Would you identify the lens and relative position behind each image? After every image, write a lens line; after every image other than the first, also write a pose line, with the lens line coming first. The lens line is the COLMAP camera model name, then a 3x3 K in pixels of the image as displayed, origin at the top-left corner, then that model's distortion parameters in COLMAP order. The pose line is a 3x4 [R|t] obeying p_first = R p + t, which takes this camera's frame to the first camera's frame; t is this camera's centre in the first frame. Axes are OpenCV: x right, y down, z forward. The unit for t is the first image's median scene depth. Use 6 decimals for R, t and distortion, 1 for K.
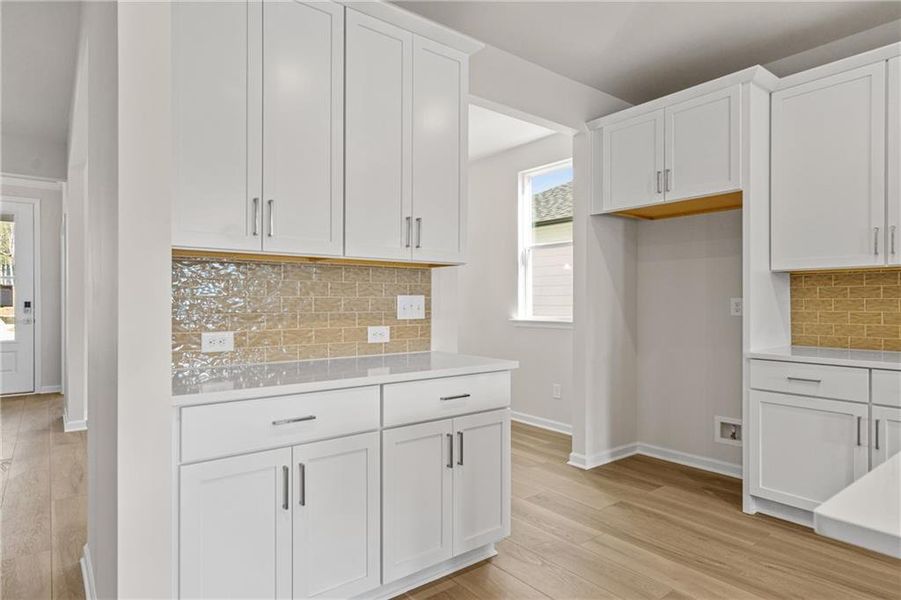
lens RADIAL K [[514.4, 0, 446.1], [0, 514.4, 306.3], [0, 0, 1]] dist [-0.006814, -0.000210]
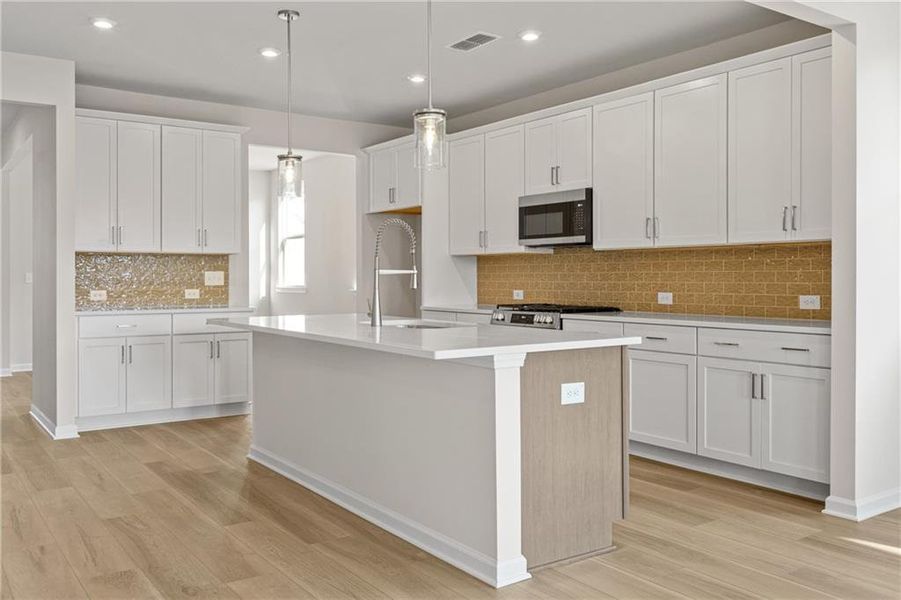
lens RADIAL K [[768.6, 0, 452.4], [0, 768.6, 291.4], [0, 0, 1]] dist [-0.005801, -0.000818]
pose [[0.999156, 0.000480, -0.041084, 0.845567], [-0.000104, 0.999958, 0.009143, 0.022114], [0.041087, -0.009131, 0.999114, -1.543845]]
